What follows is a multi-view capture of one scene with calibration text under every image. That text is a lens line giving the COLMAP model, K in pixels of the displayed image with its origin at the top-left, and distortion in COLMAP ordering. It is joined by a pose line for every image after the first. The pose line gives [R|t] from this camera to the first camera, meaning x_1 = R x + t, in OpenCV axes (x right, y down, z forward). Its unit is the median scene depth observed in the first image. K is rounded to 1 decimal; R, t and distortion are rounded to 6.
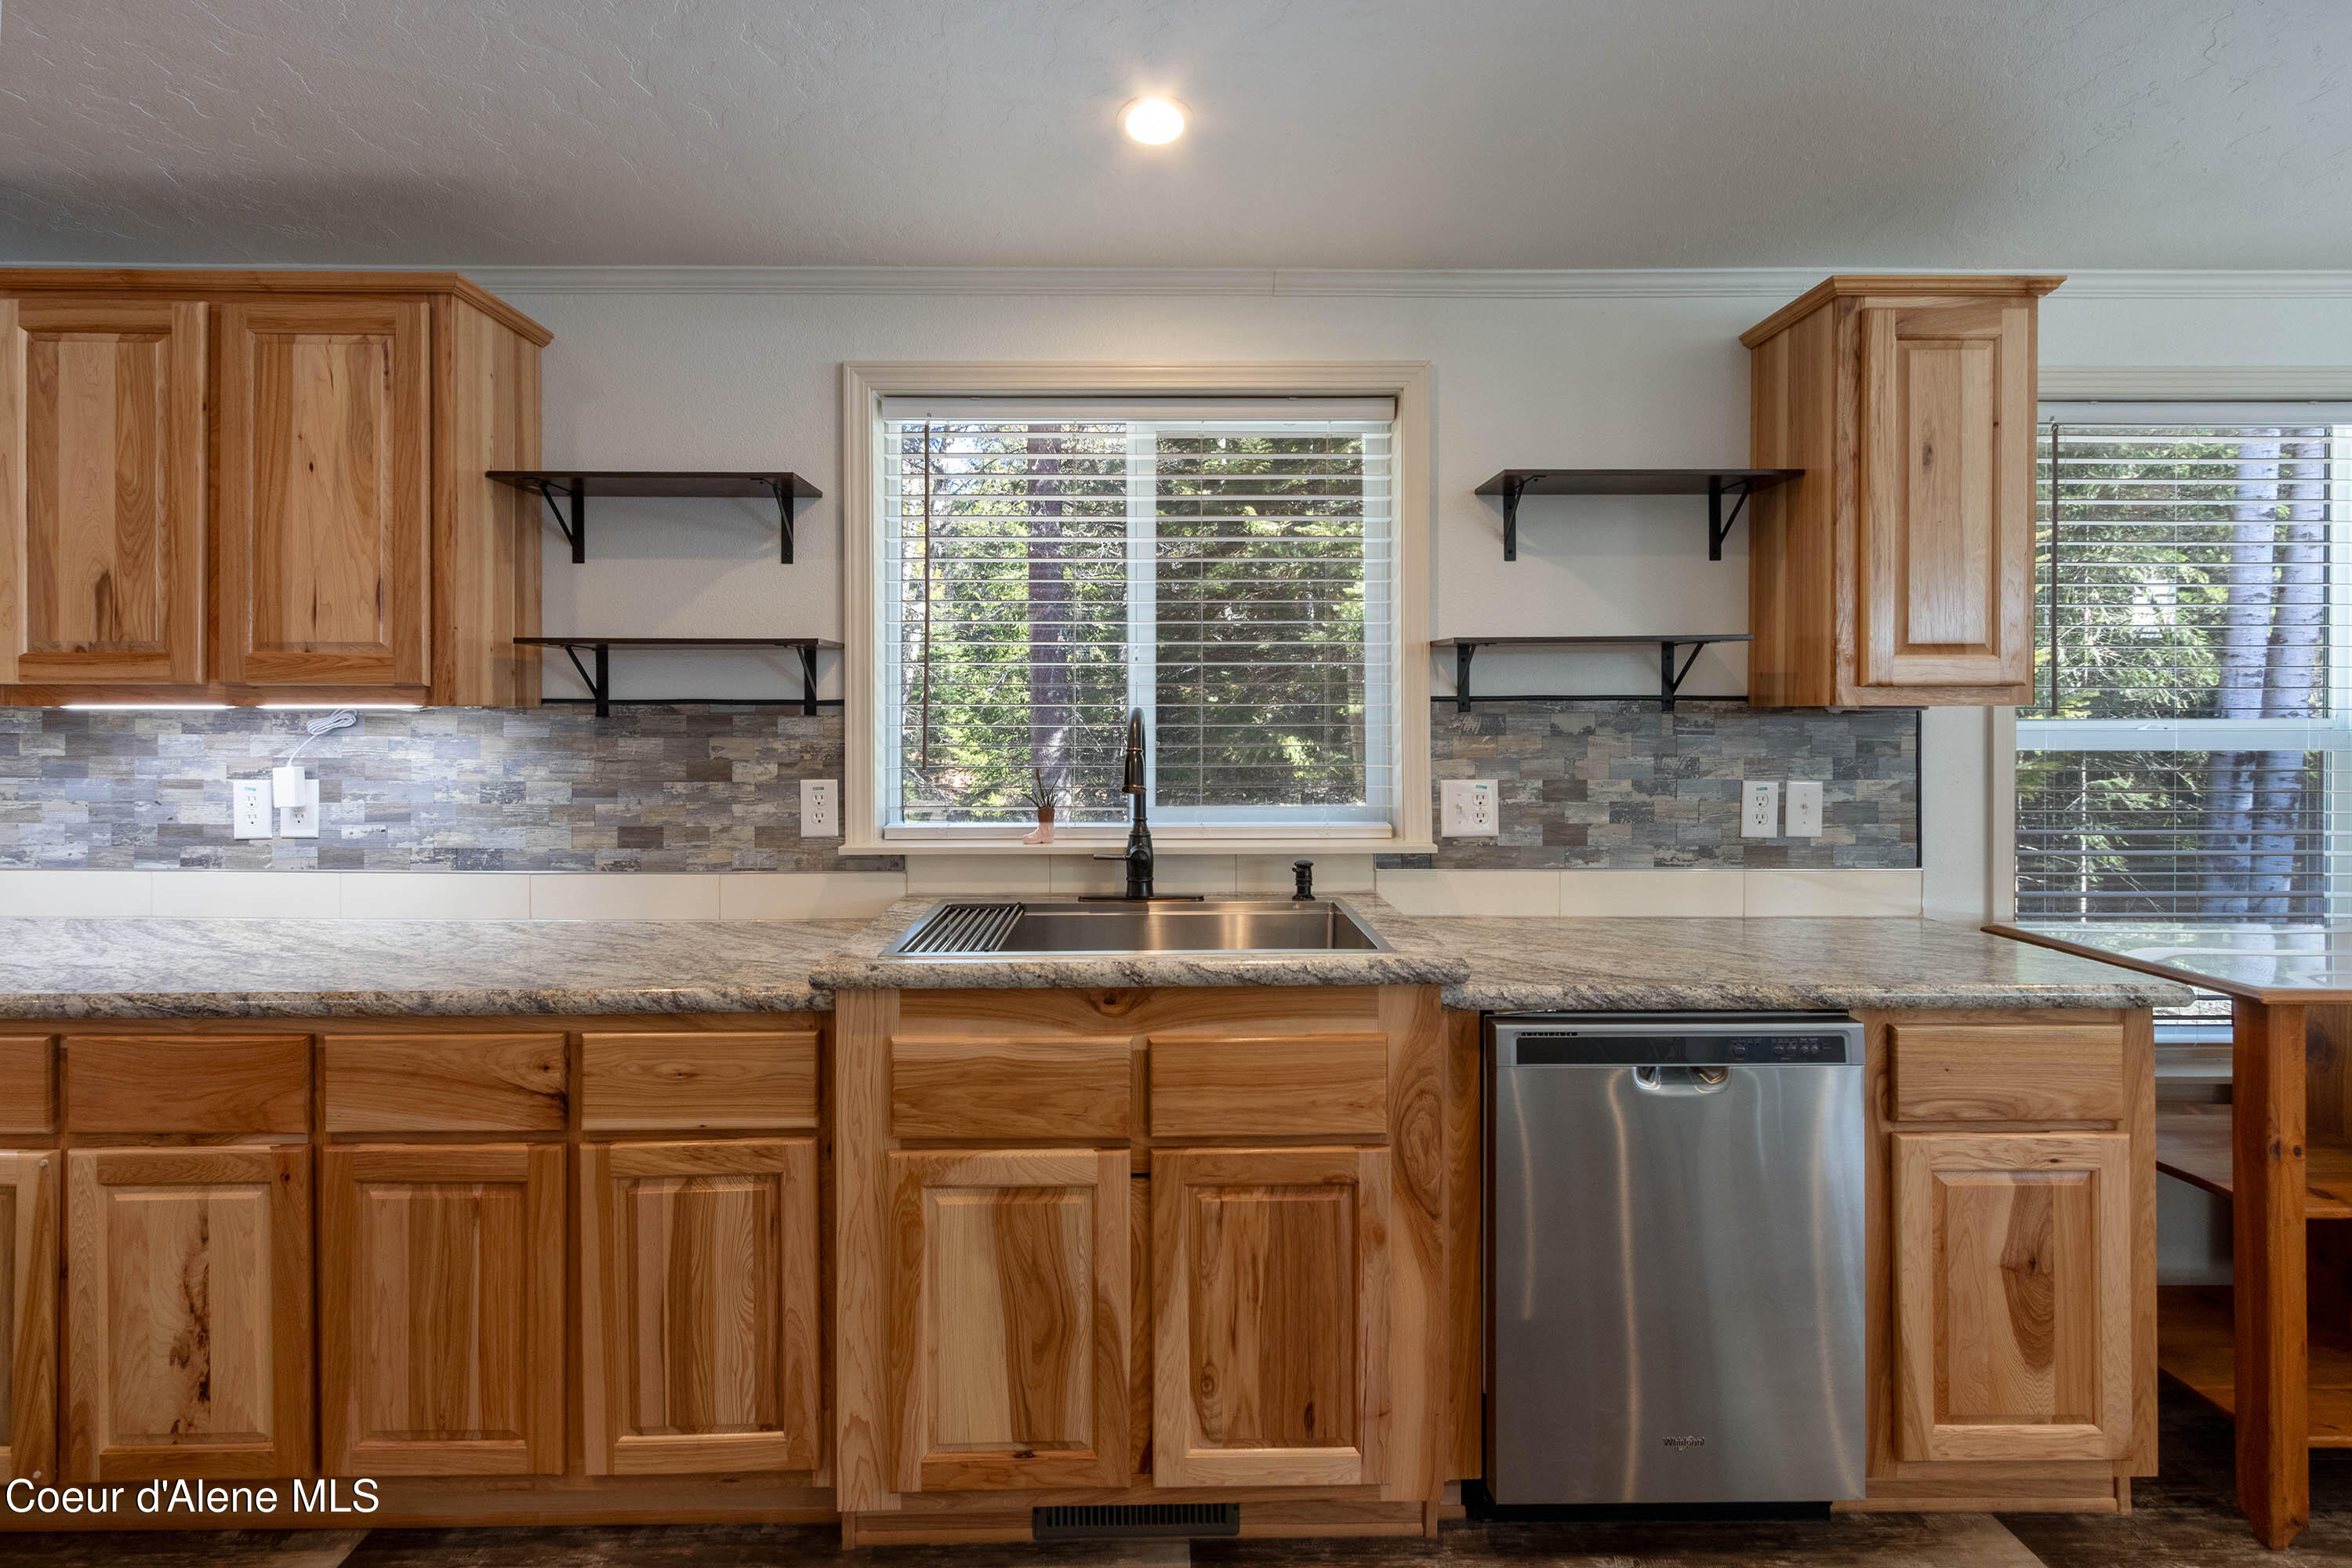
lens RADIAL K [[1106.4, 0, 1162.6], [0, 1106.4, 718.7], [0, 0, 1]] dist [0.003055, 0.000051]
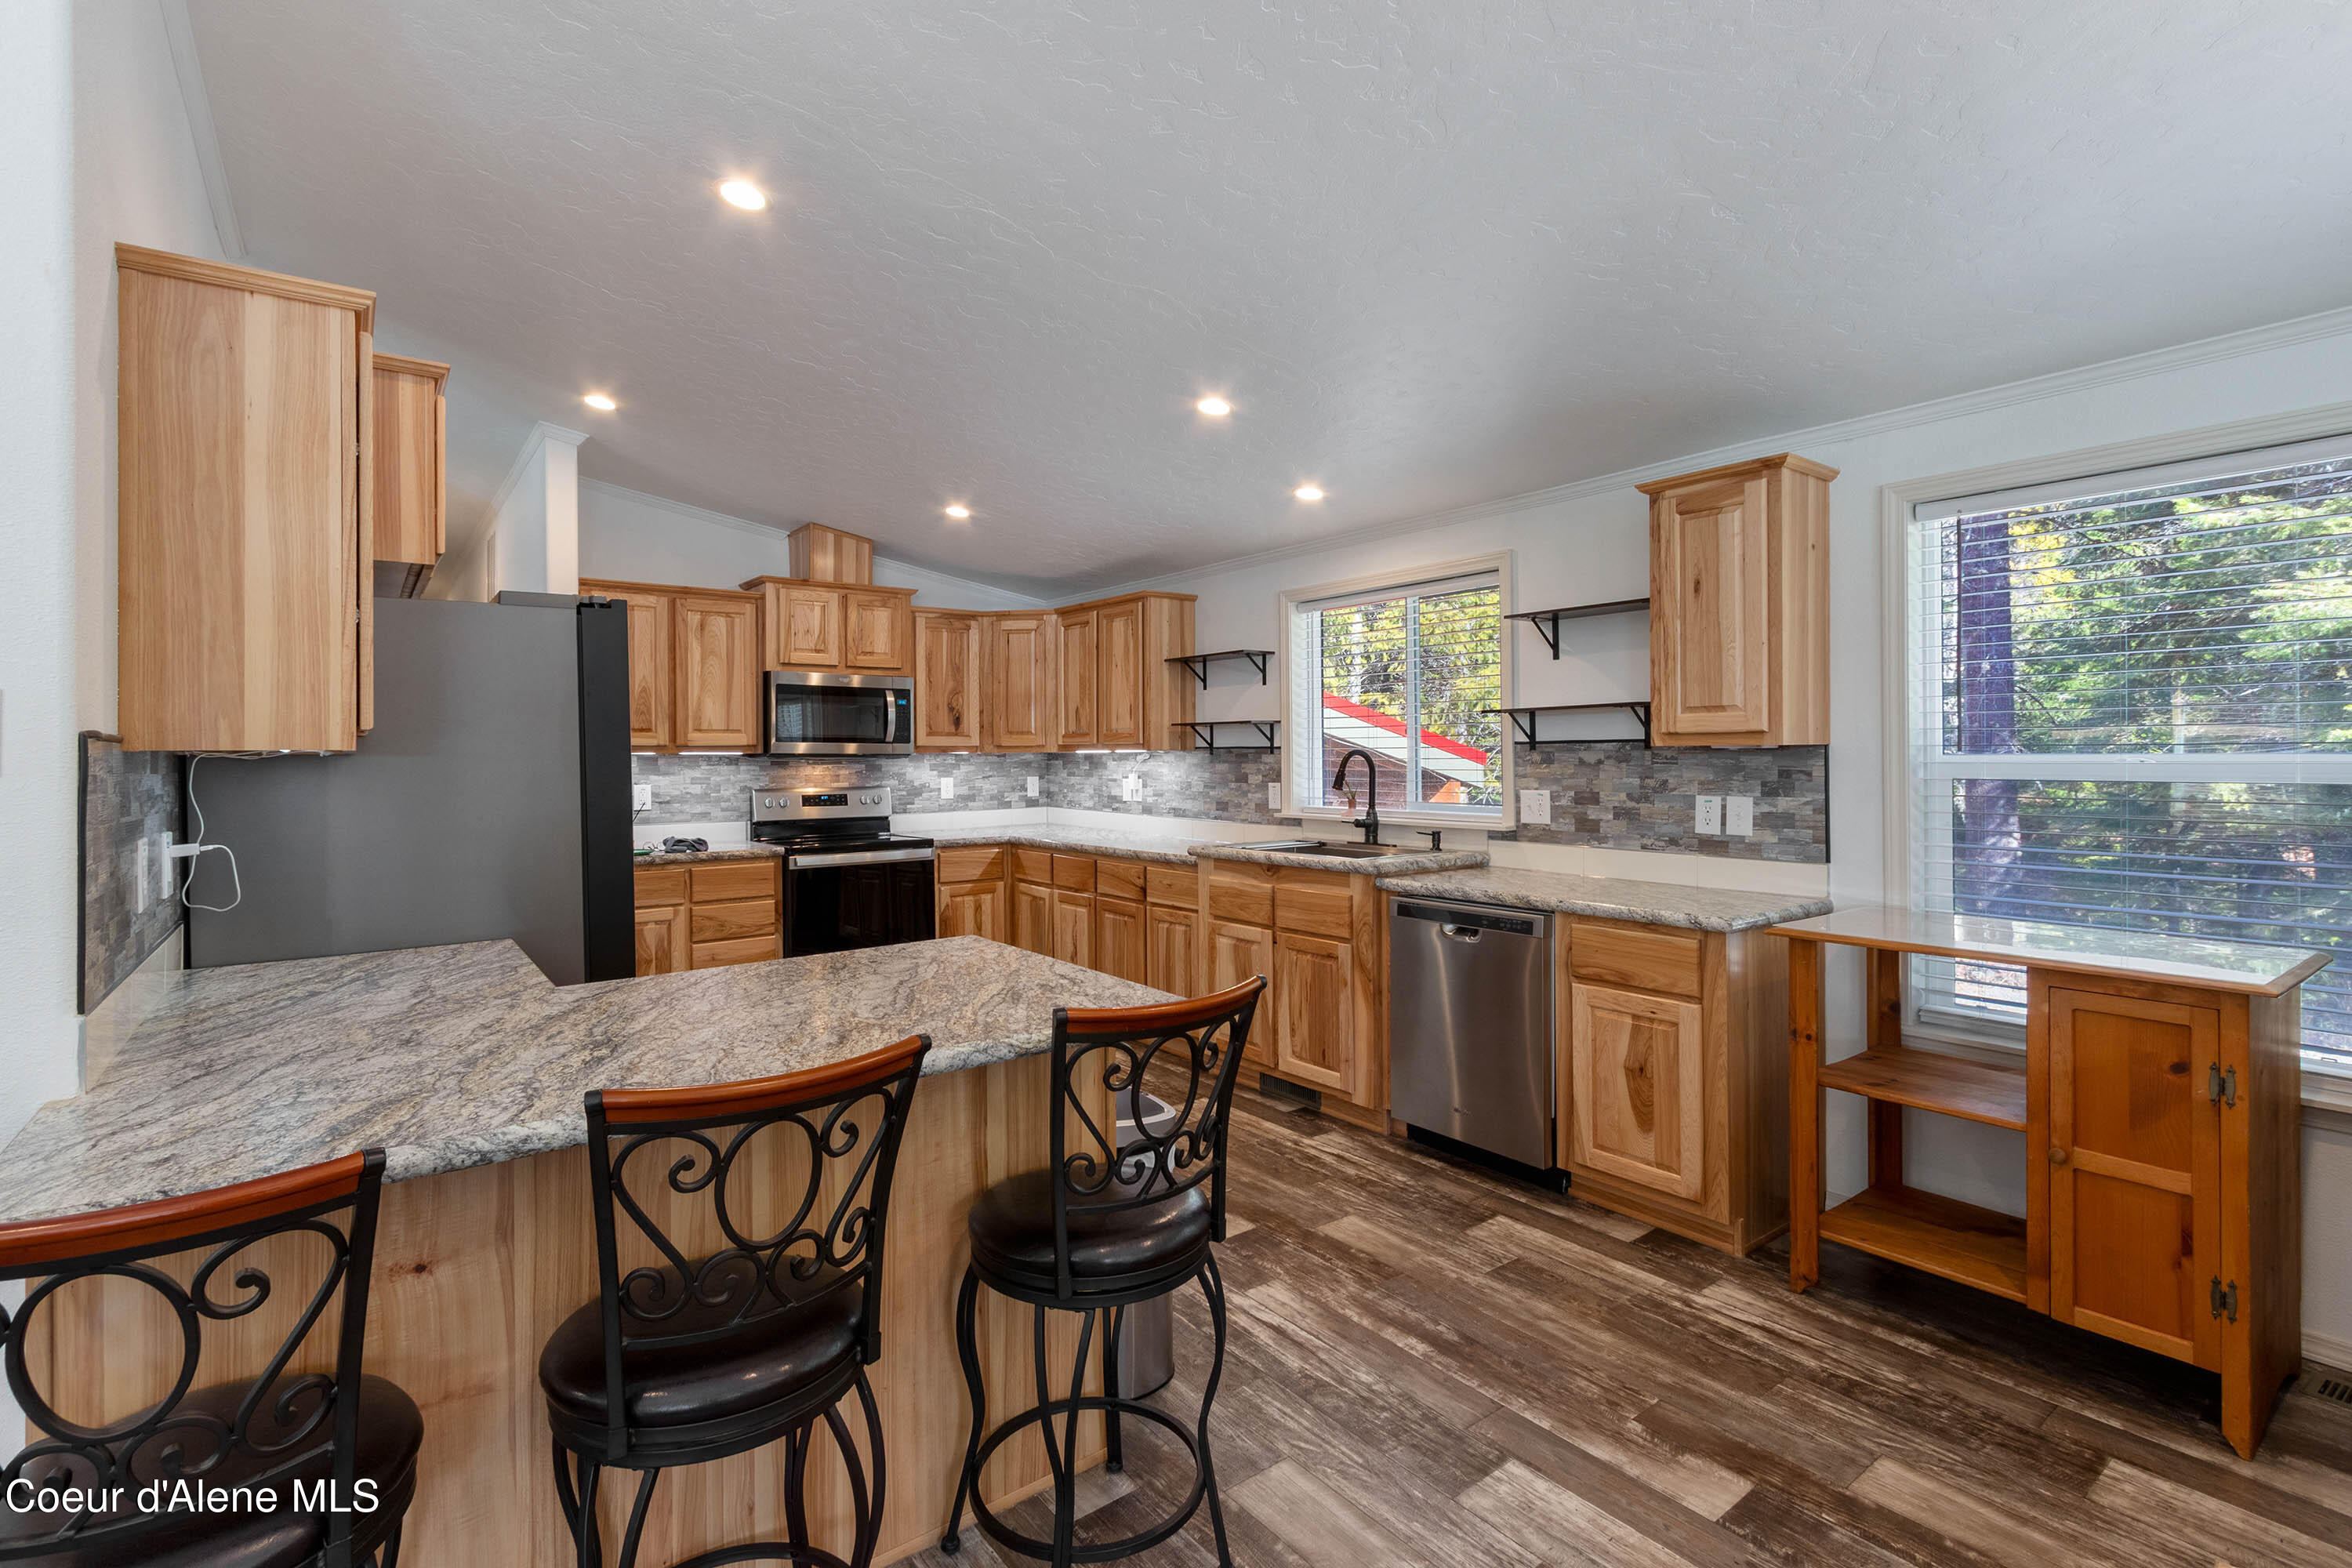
lens RADIAL K [[1087.8, 0, 1138.7], [0, 1087.8, 743.6], [0, 0, 1]] dist [0.003194, 0.000035]
pose [[0.577078, -0.010711, -0.816619, 1.376006], [0.003927, 0.999939, -0.010340, -0.001827], [0.816680, 0.002760, 0.577085, -0.494127]]
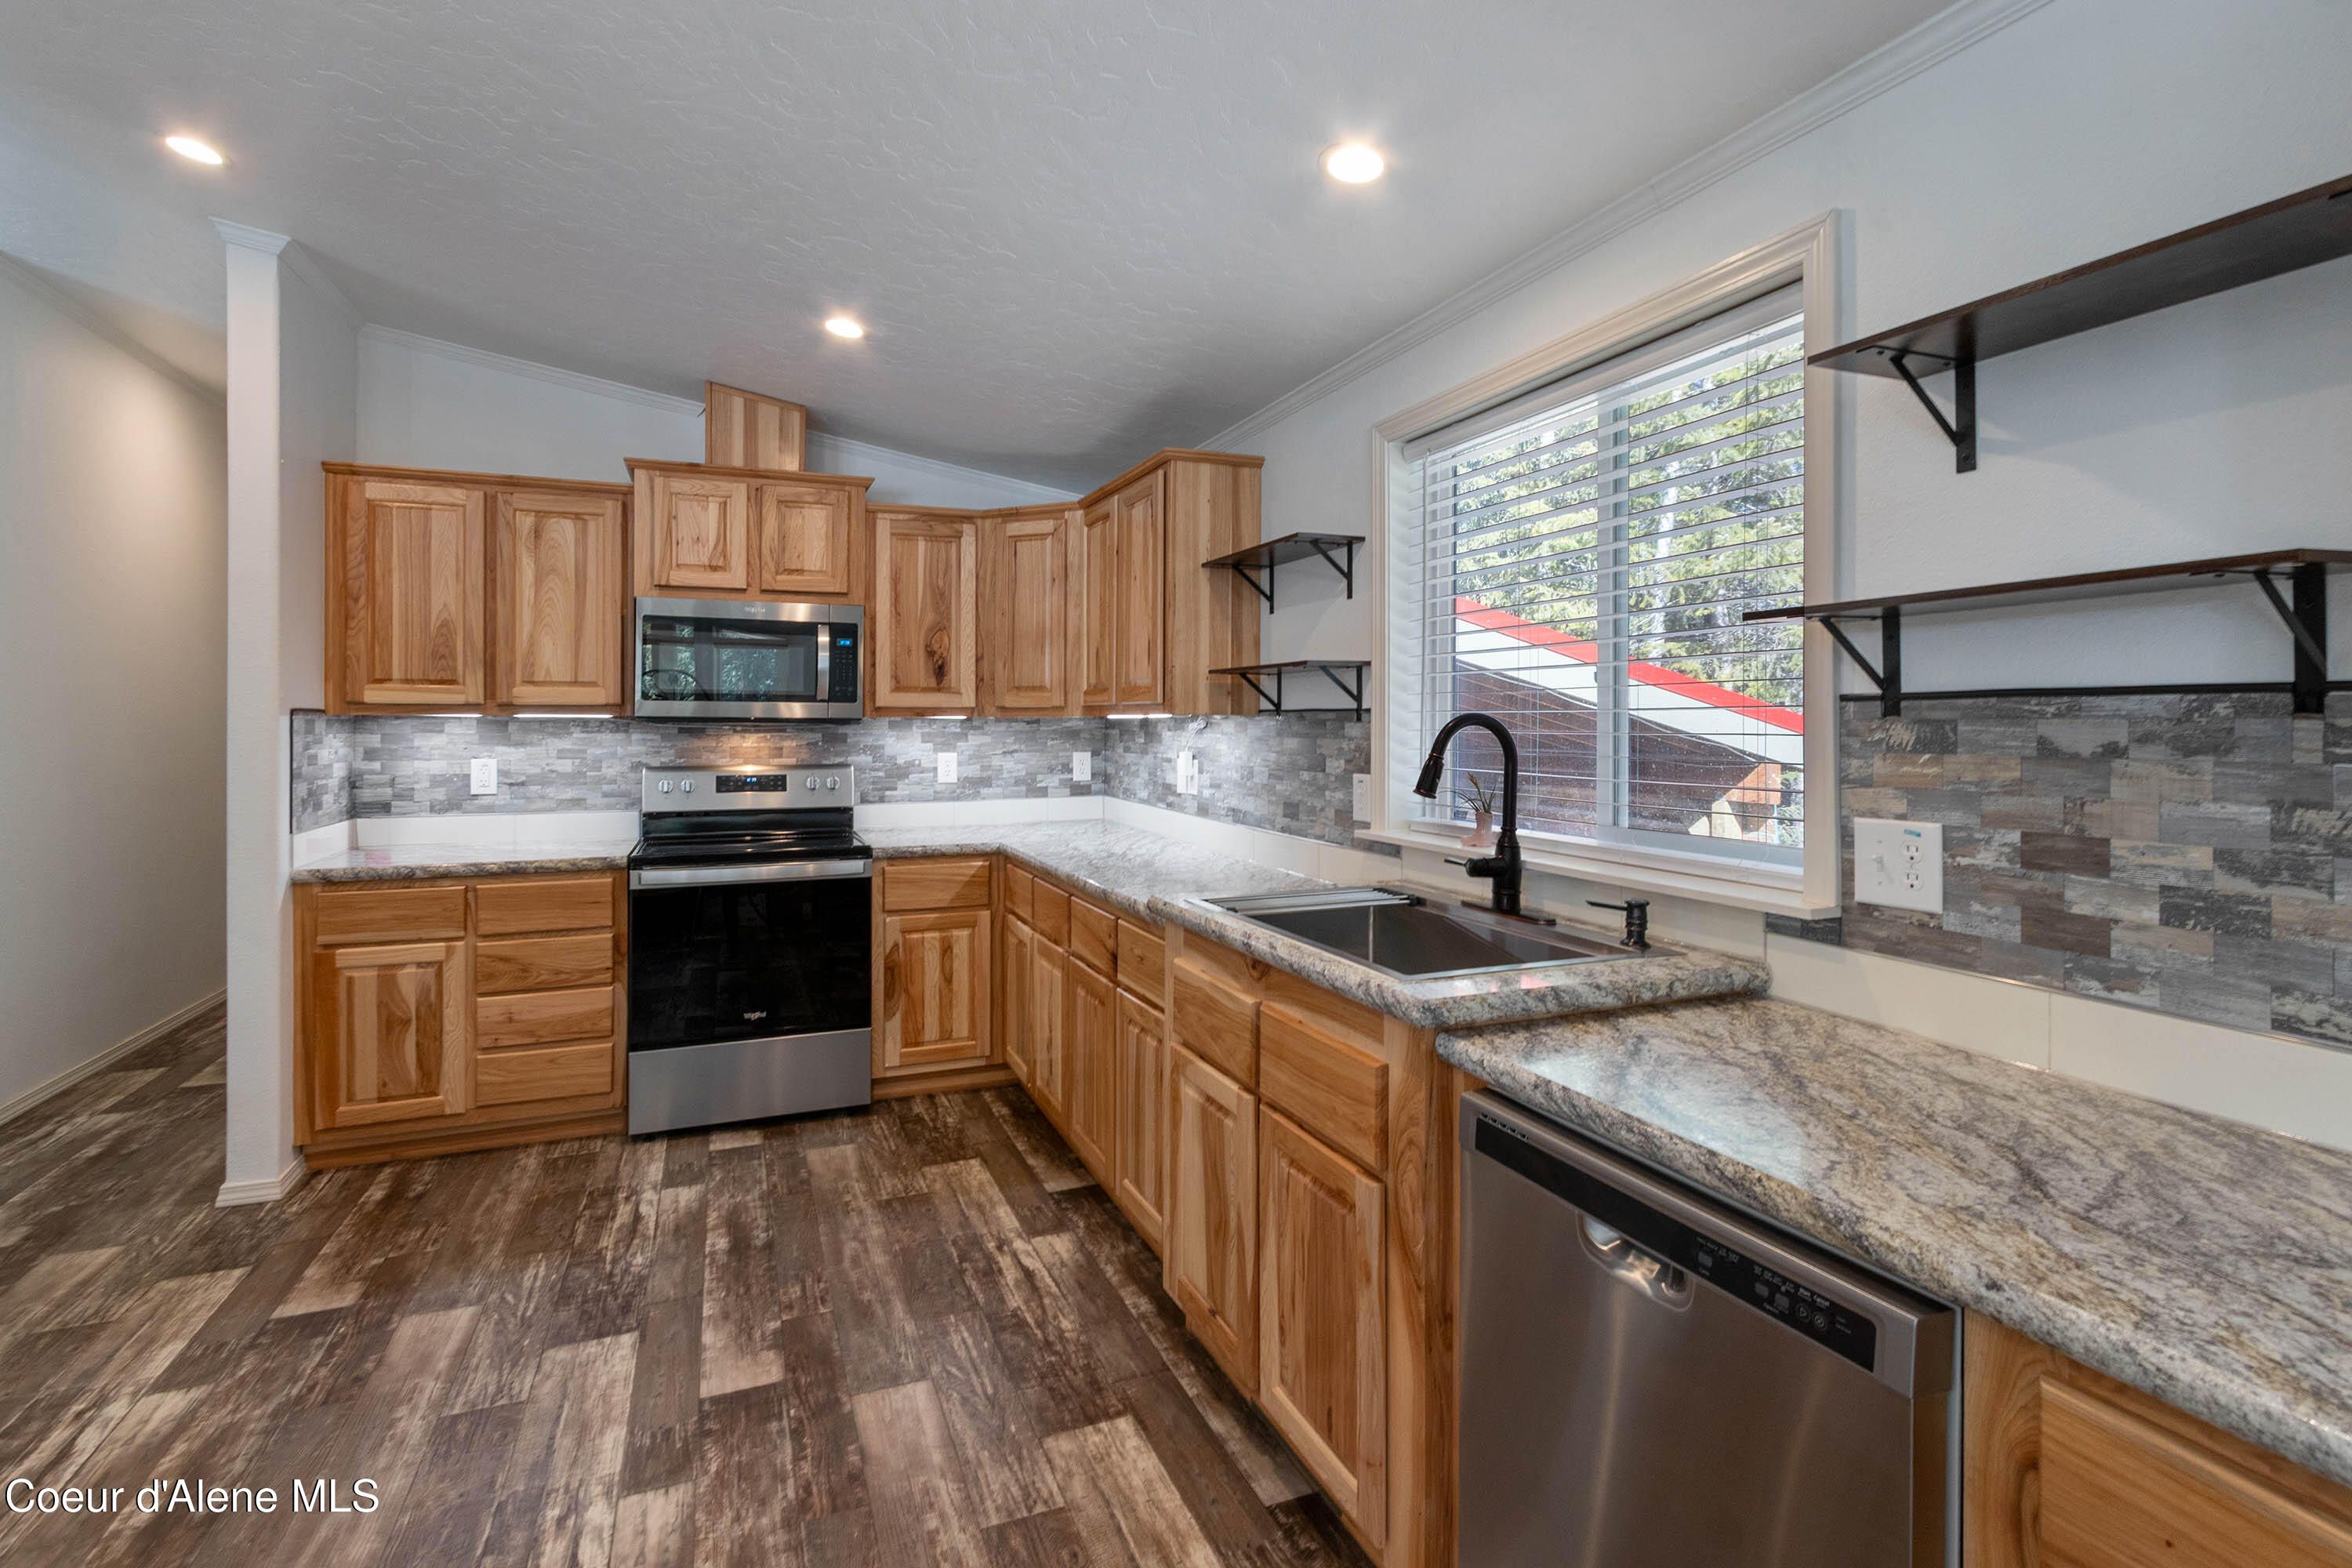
lens RADIAL K [[1092.2, 0, 1150.9], [0, 1092.2, 723.1], [0, 0, 1]] dist [0.002926, -0.001771]
pose [[0.352398, 0.002180, -0.935848, 0.772490], [-0.002797, 0.999995, 0.001276, -0.002159], [0.935846, 0.002167, 0.352403, 0.383151]]
